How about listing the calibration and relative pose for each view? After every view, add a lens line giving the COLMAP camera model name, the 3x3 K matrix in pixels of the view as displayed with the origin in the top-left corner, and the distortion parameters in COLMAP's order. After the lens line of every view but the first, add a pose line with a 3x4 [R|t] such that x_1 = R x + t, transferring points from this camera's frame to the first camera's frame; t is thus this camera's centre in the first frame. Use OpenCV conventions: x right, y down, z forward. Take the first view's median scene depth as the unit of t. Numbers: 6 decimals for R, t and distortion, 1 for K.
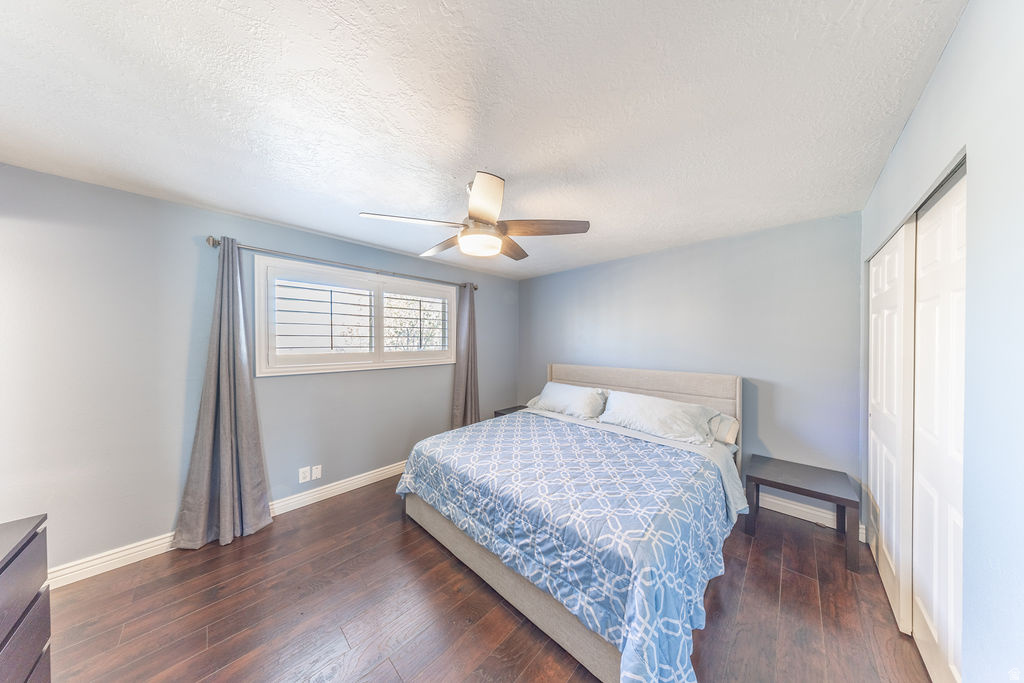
lens RADIAL K [[293.5, 0, 513.7], [0, 293.5, 343.4], [0, 0, 1]] dist [0.008271, -0.001224]
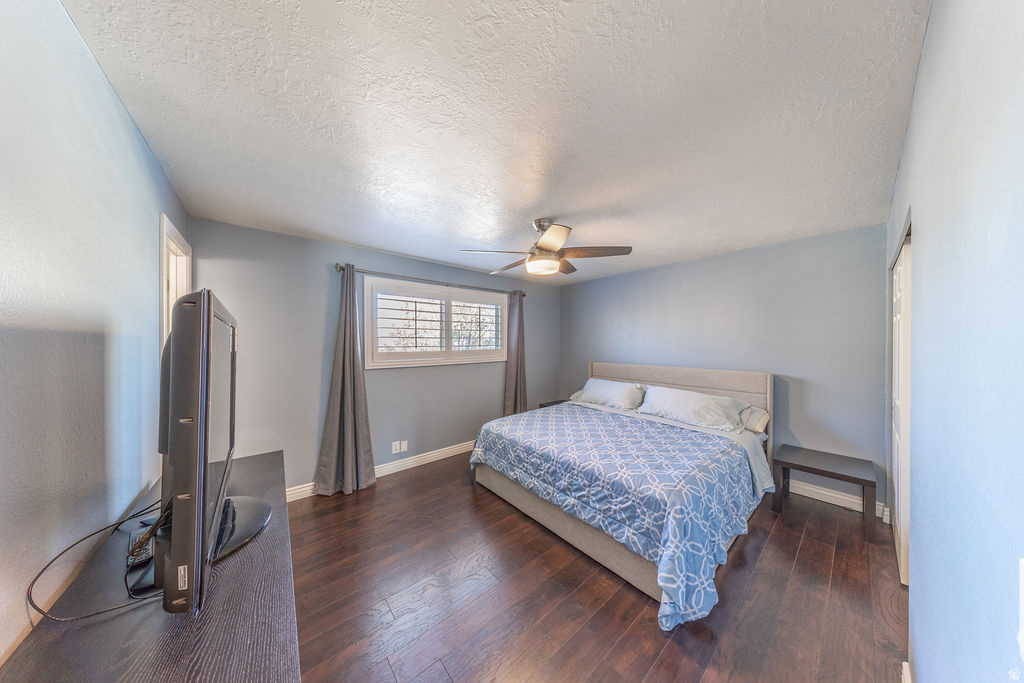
lens RADIAL K [[293.5, 0, 513.7], [0, 293.5, 343.4], [0, 0, 1]] dist [0.008271, -0.001224]
pose [[0.994365, -0.000297, -0.106007, -0.090171], [0.000150, 0.999999, -0.001397, 0.001539], [0.106007, 0.001373, 0.994364, -0.247552]]
